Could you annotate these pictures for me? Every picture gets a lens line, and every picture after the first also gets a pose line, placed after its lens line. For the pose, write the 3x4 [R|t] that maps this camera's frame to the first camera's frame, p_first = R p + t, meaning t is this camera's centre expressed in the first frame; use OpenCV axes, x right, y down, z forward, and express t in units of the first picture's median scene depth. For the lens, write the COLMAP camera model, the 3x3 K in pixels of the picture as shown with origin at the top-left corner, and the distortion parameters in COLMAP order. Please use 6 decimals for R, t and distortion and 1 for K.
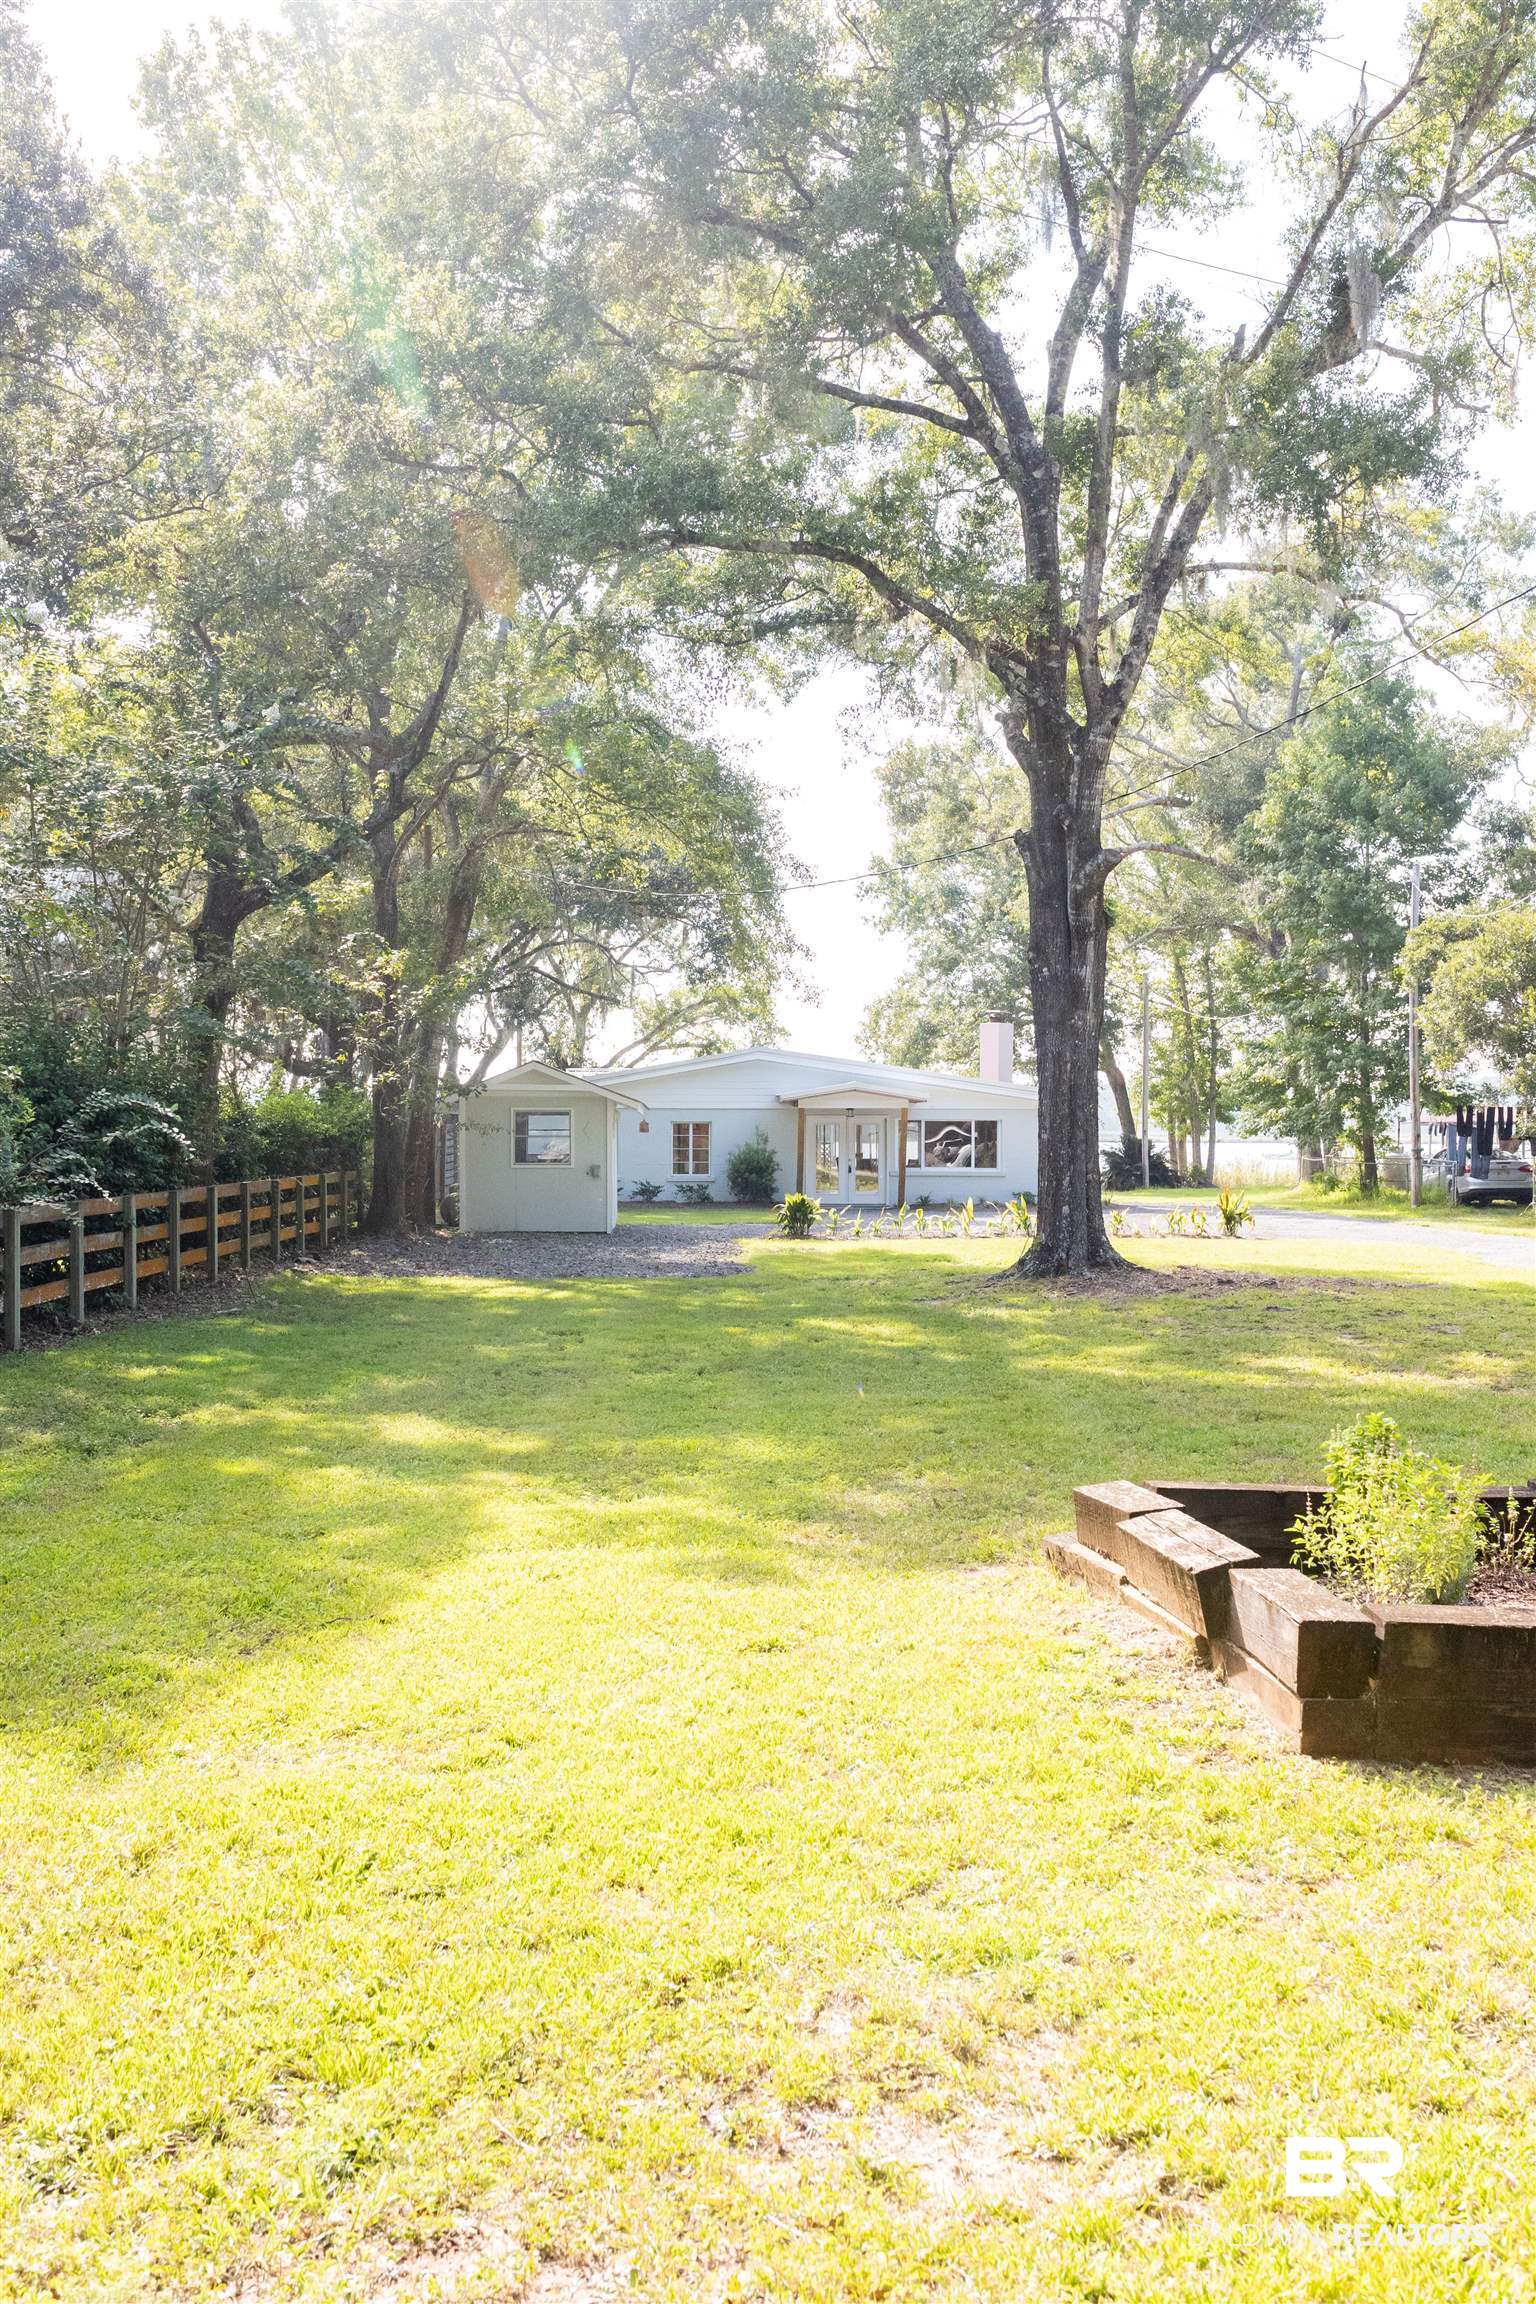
lens RADIAL K [[2269.7, 0, 768.0], [0, 2269.7, 1152.0], [0, 0, 1]] dist [-0.005865, -0.004094]
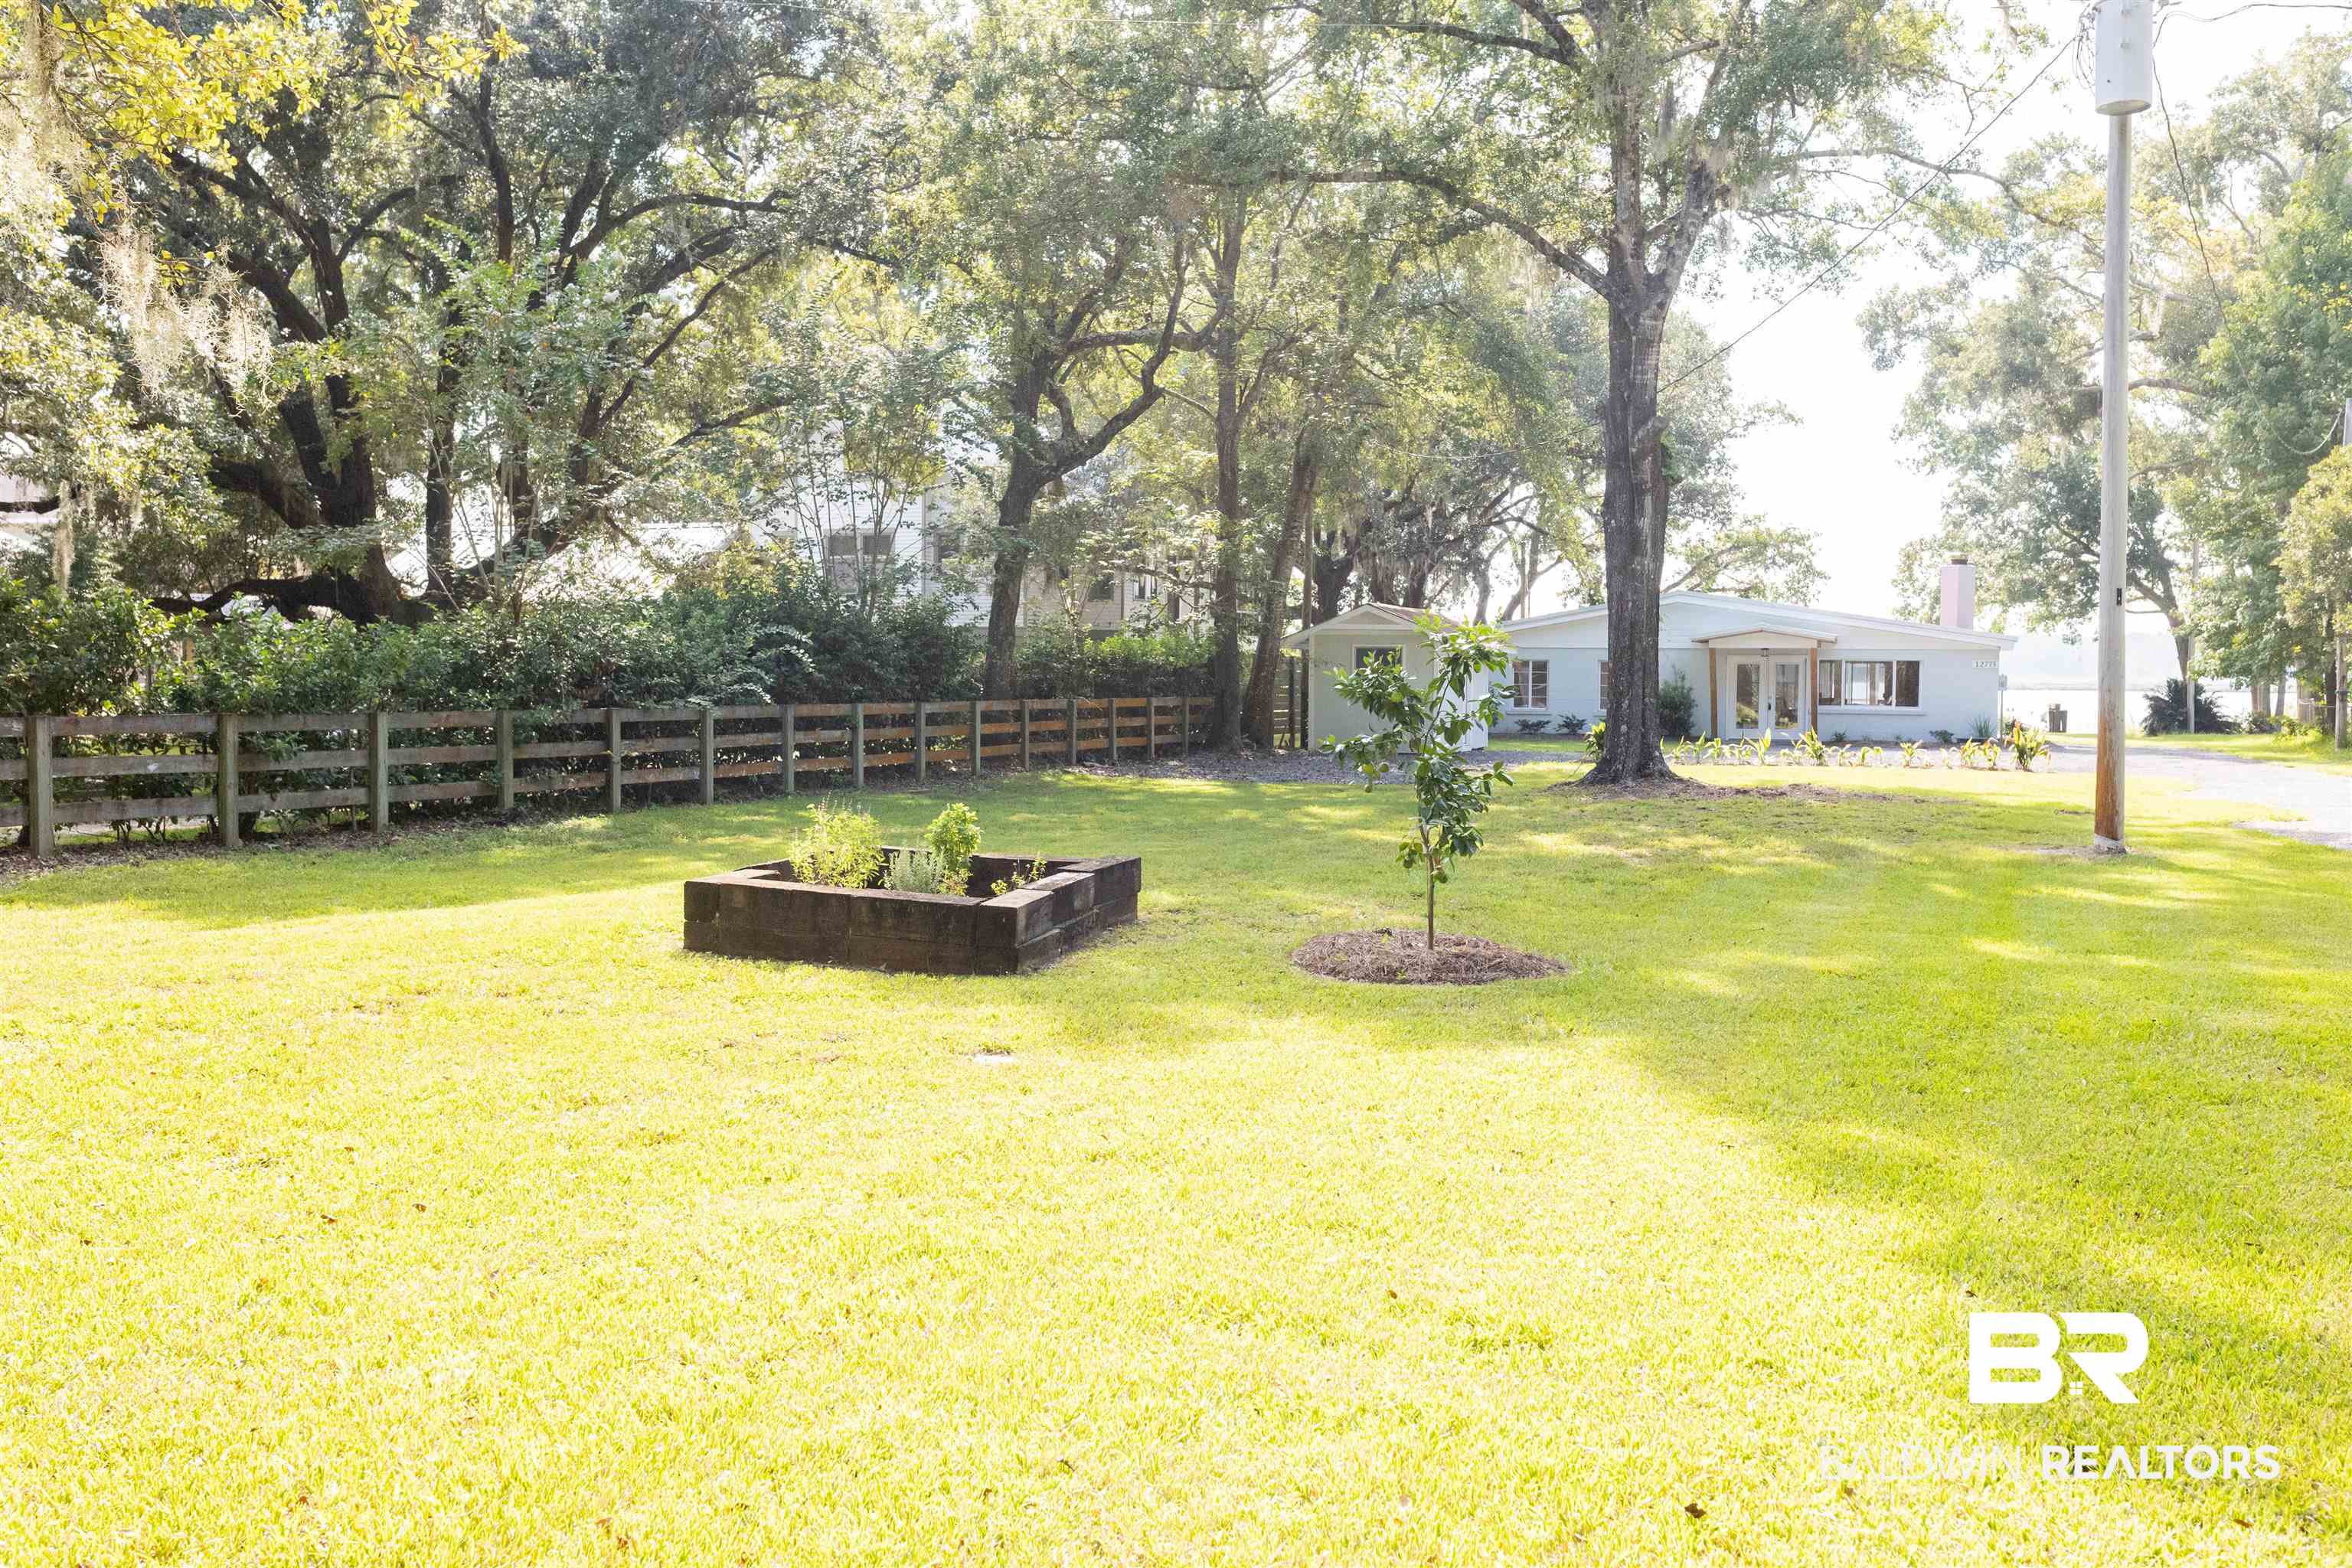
lens RADIAL K [[2248.4, 0, 1176.0], [0, 2248.4, 784.0], [0, 0, 1]] dist [0.012500, -0.002745]
pose [[0.936864, 0.023575, -0.348899, 0.148837], [-0.010283, 0.999151, 0.039902, 0.004769], [0.349544, -0.033795, 0.936310, -0.076807]]
